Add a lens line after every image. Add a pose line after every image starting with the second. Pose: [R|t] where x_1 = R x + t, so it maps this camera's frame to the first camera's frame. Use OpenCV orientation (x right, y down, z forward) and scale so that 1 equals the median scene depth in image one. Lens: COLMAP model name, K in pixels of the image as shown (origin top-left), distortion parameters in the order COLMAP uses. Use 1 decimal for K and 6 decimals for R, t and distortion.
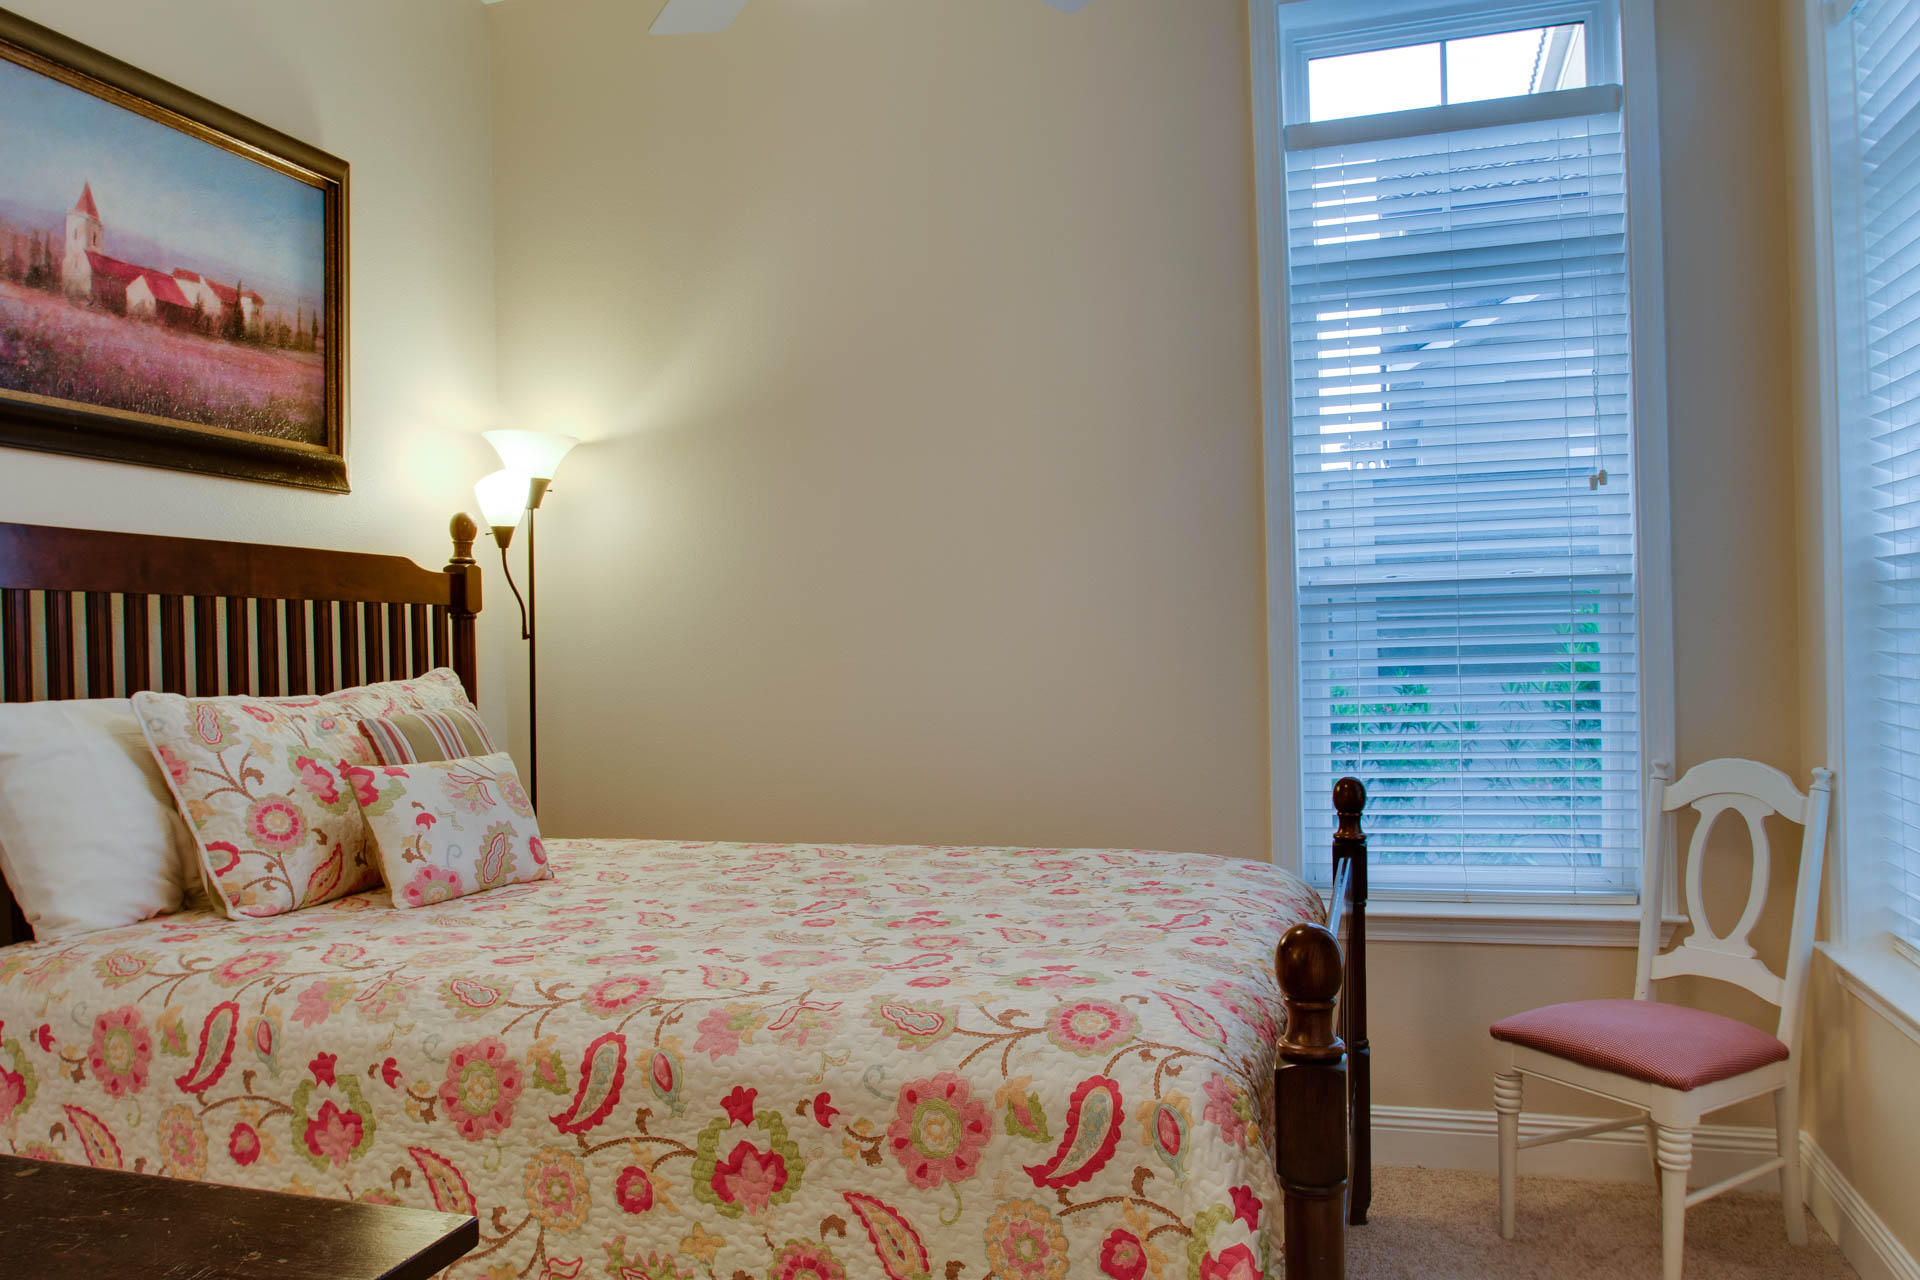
lens RADIAL K [[1505.5, 0, 952.3], [0, 1505.5, 643.7], [0, 0, 1]] dist [-0.031902, 0.023842]
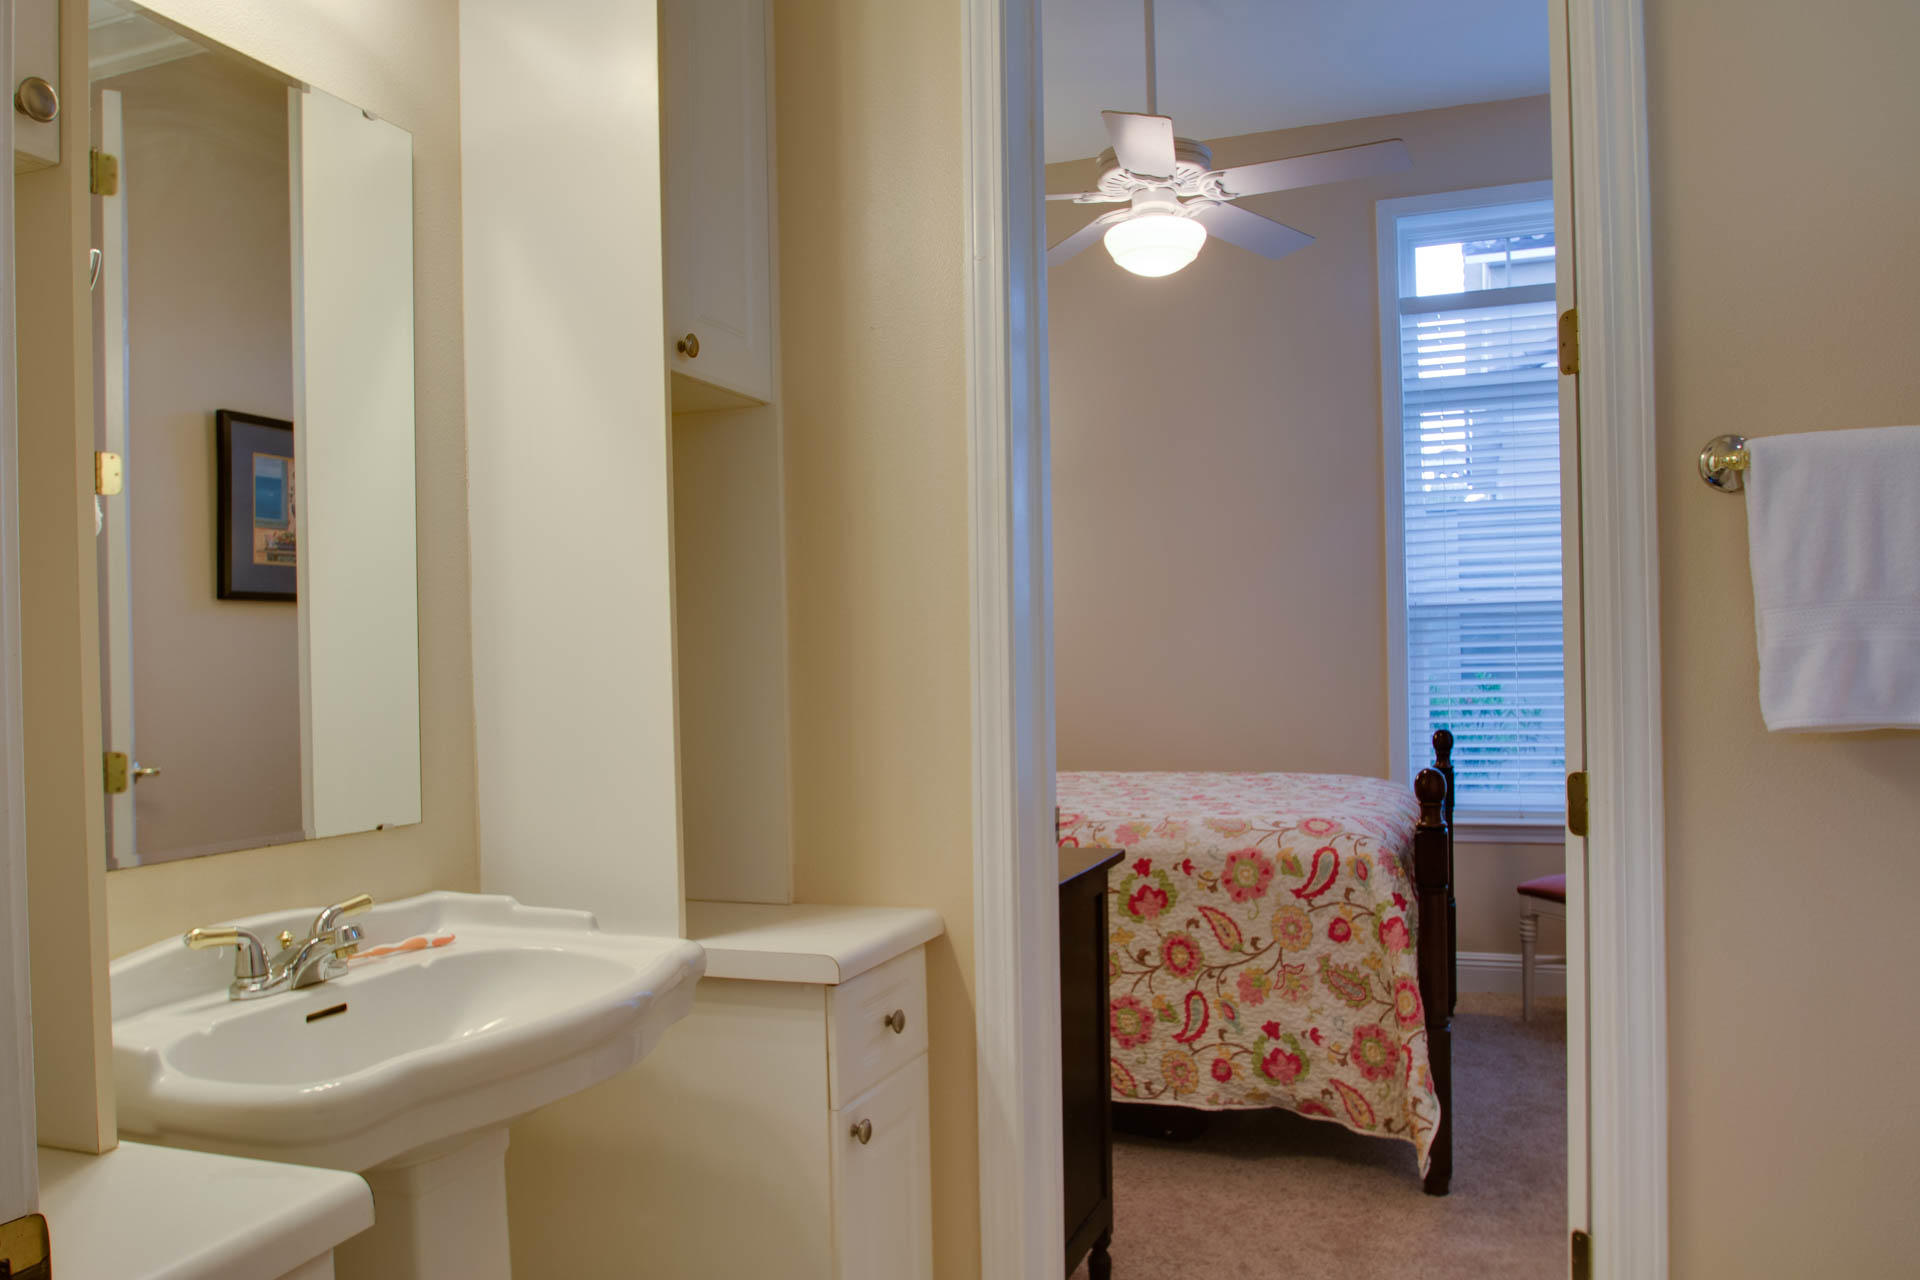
lens RADIAL K [[1505.5, 0, 967.3], [0, 1505.5, 635.8], [0, 0, 1]] dist [-0.031902, 0.023842]
pose [[0.999129, 0.004976, -0.041435, -0.305535], [-0.005347, 0.999946, -0.008859, 0.015946], [0.041389, 0.009073, 0.999102, -1.070764]]
